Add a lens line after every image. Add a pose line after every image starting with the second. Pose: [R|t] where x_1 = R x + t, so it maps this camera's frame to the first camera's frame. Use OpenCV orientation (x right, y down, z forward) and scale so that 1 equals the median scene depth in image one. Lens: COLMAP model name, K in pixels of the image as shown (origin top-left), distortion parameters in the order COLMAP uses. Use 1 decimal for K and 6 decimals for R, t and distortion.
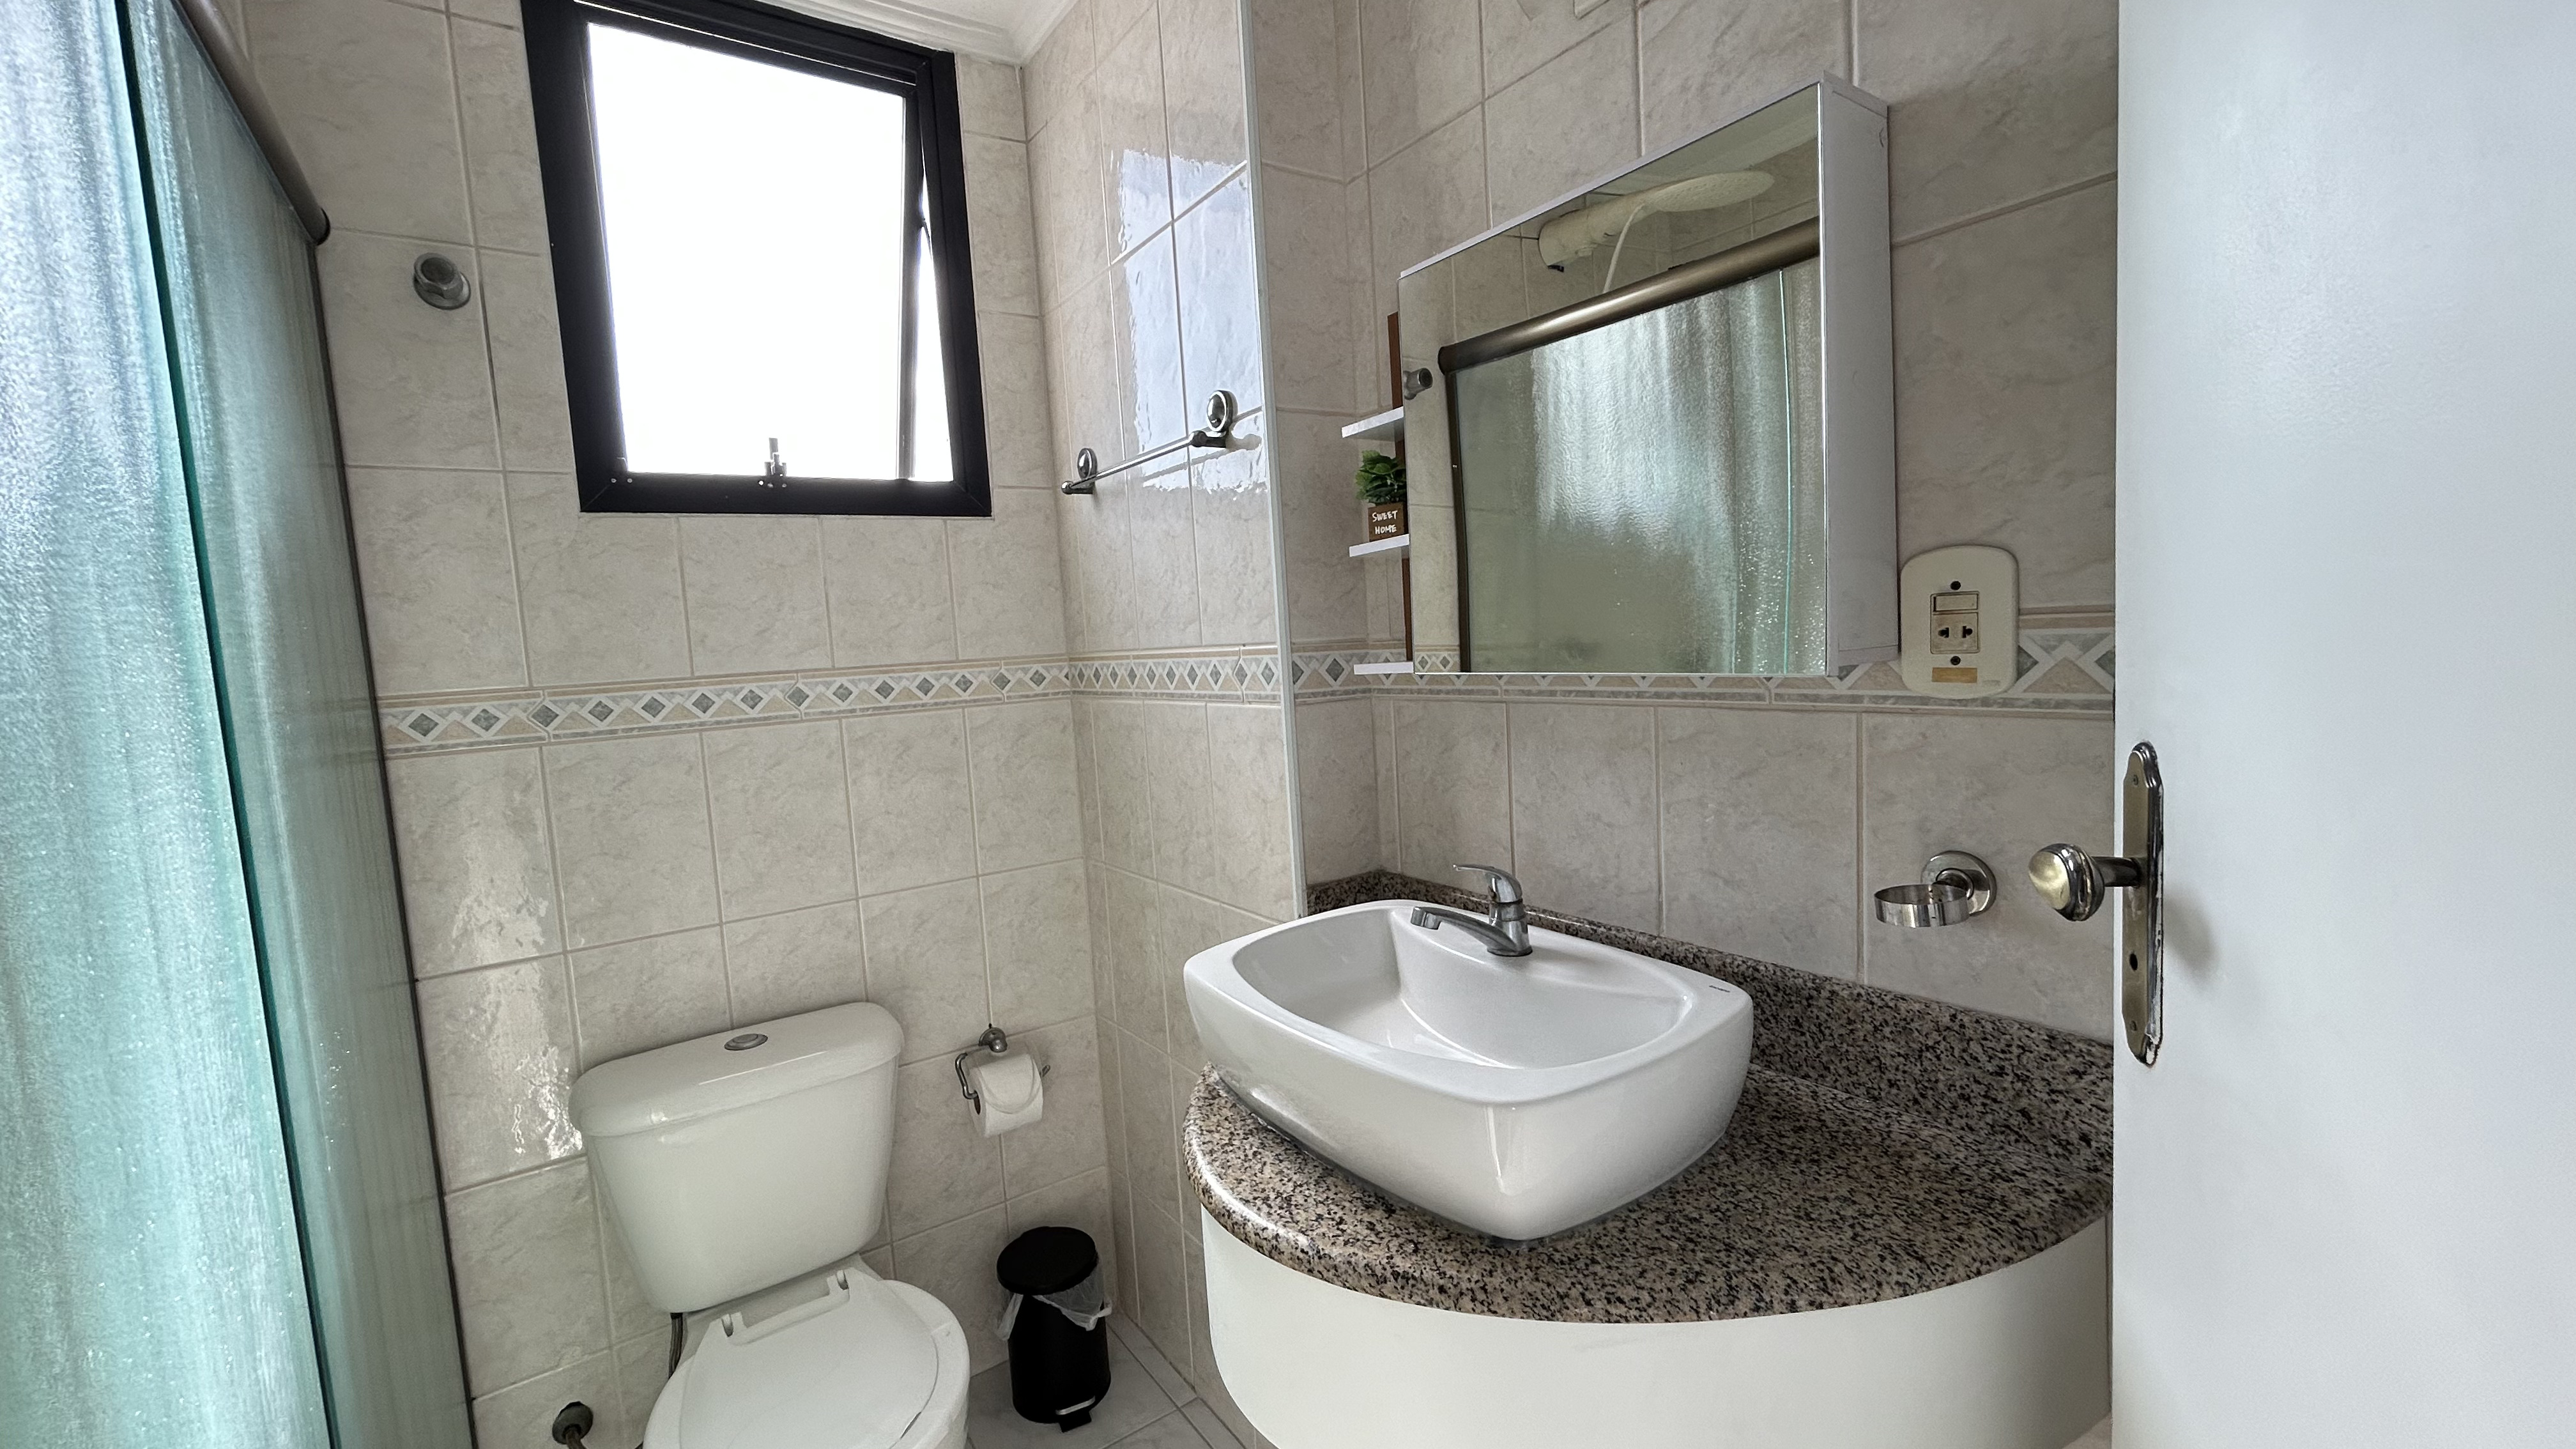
lens RADIAL K [[1057.9, 0, 1269.7], [0, 1057.9, 727.7], [0, 0, 1]] dist [-0.000065, -0.000088]
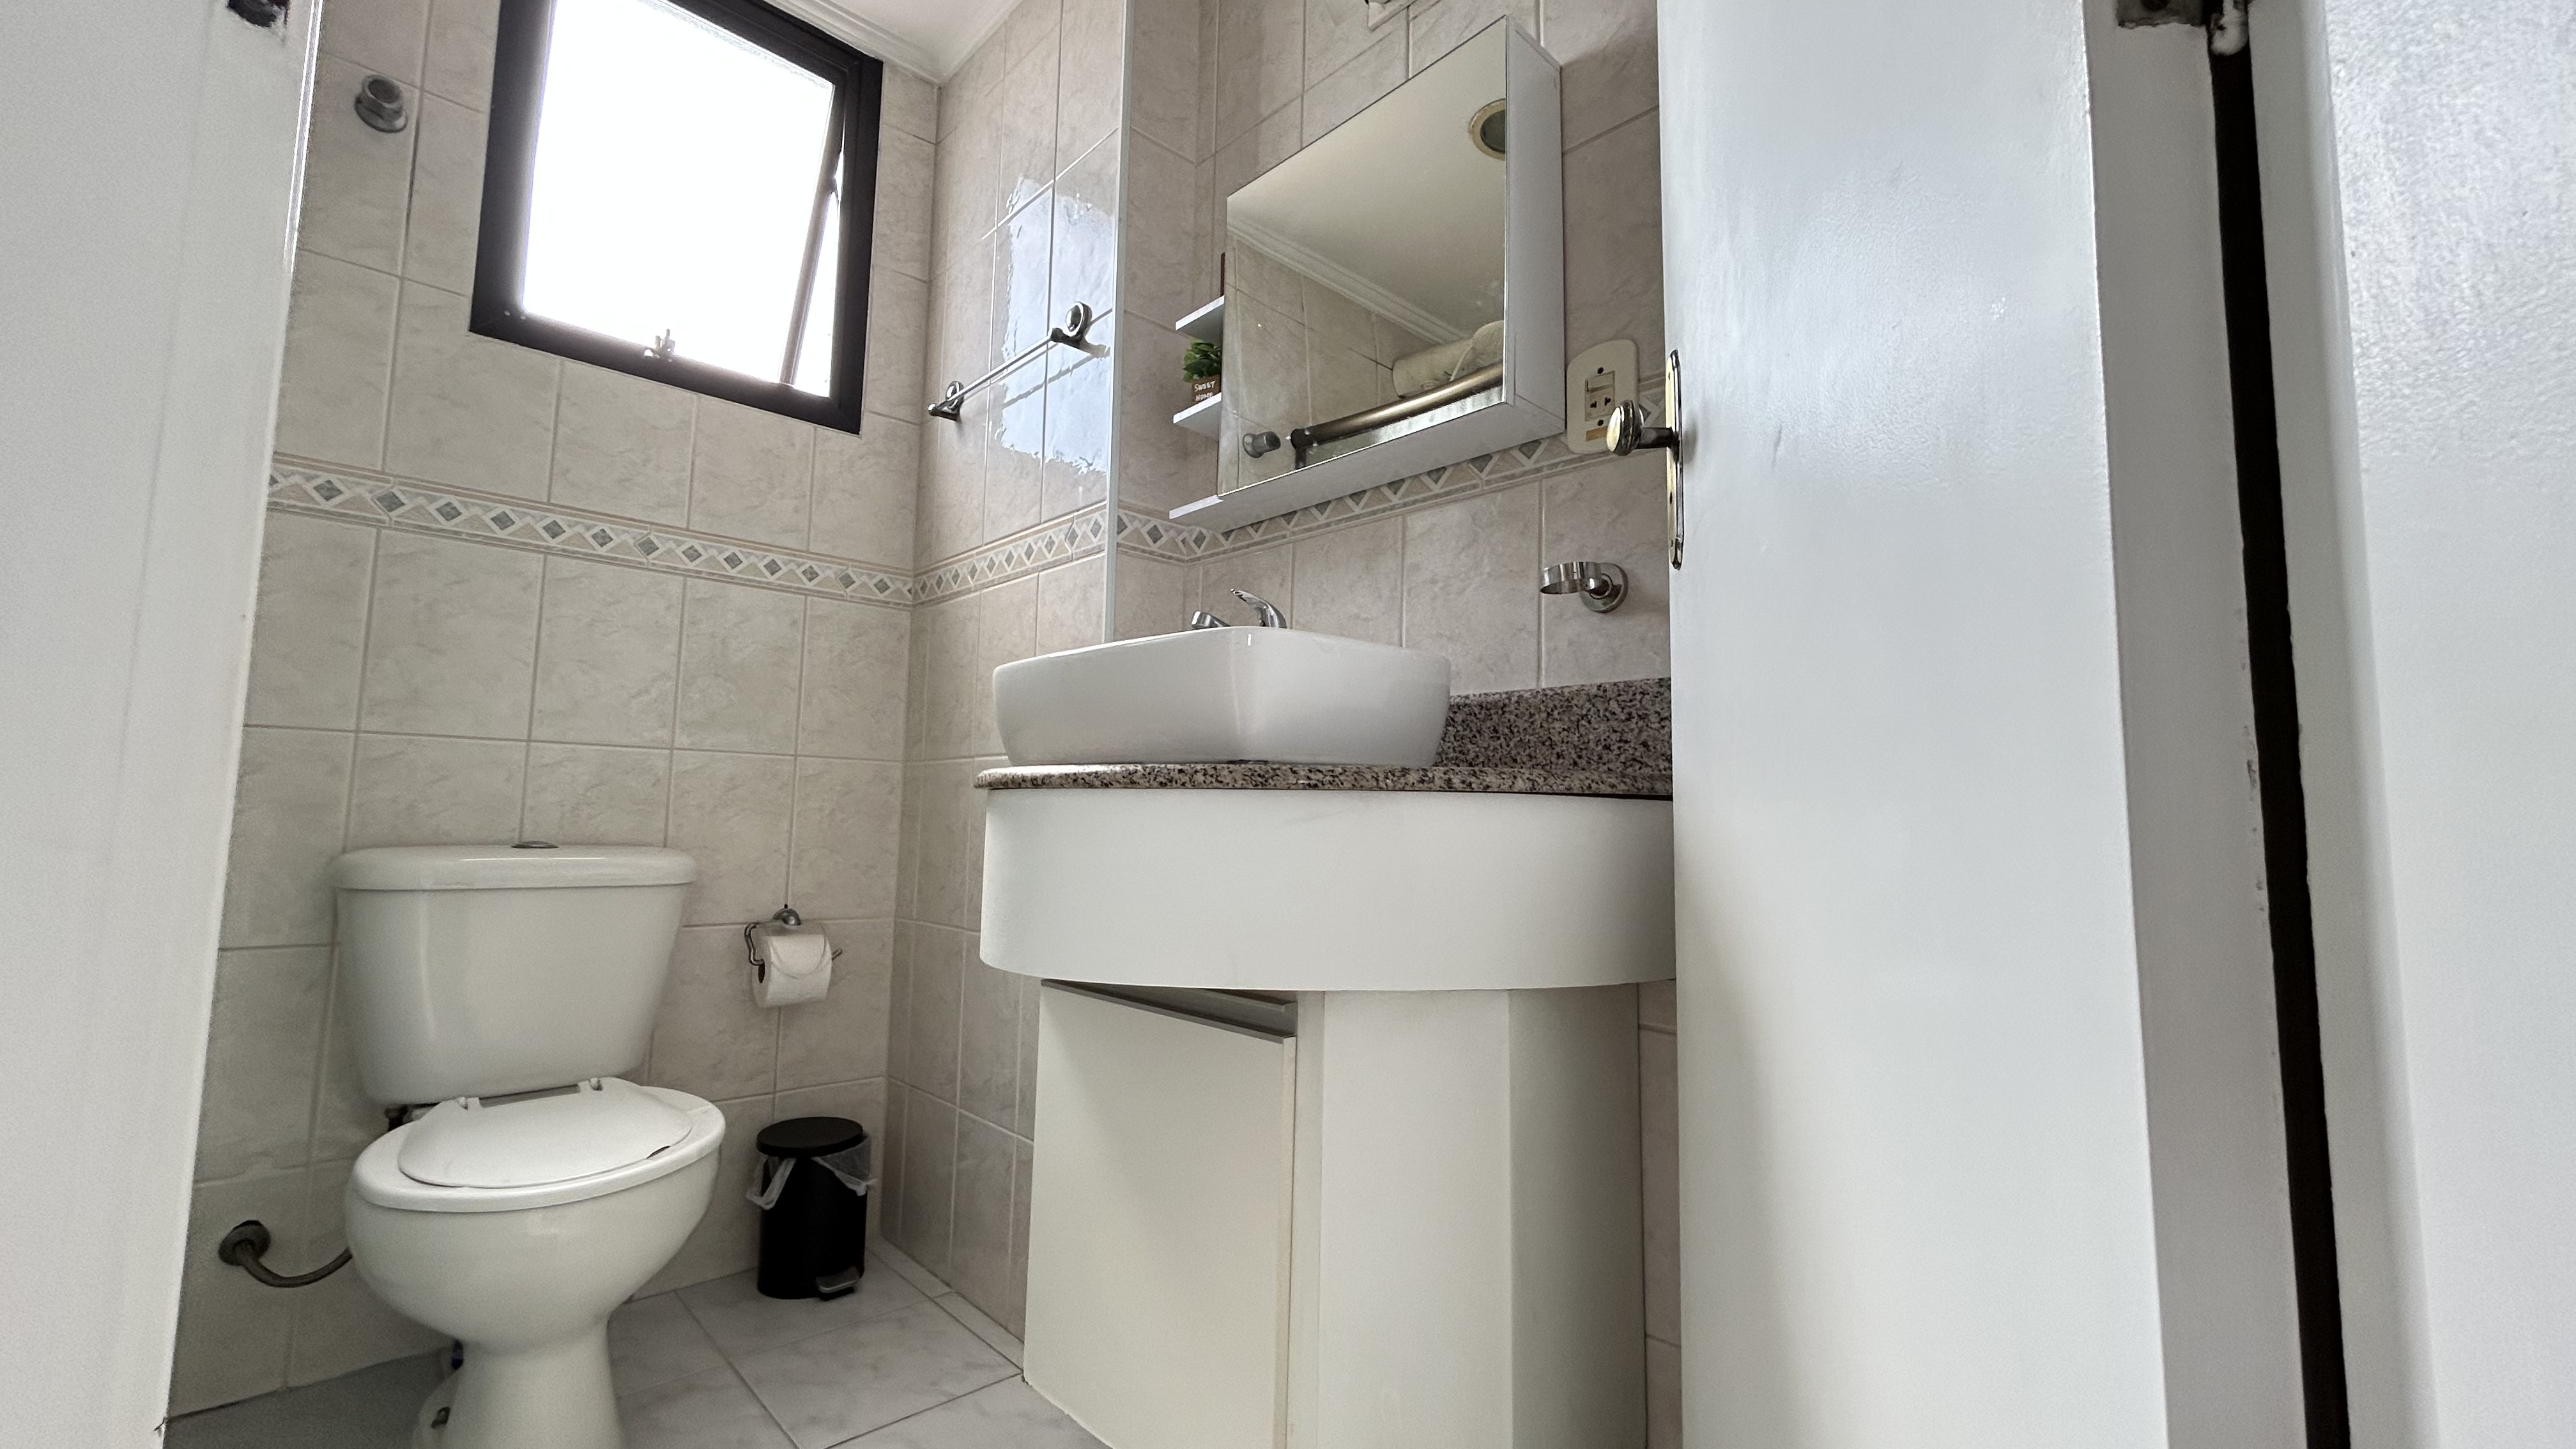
lens RADIAL K [[1037.0, 0, 1274.7], [0, 1037.0, 717.1], [0, 0, 1]] dist [-0.012549, 0.007379]
pose [[0.983452, 0.096960, 0.153038, 0.033199], [-0.067902, 0.980426, -0.184811, 0.310873], [-0.167962, 0.171361, 0.970785, -0.089654]]
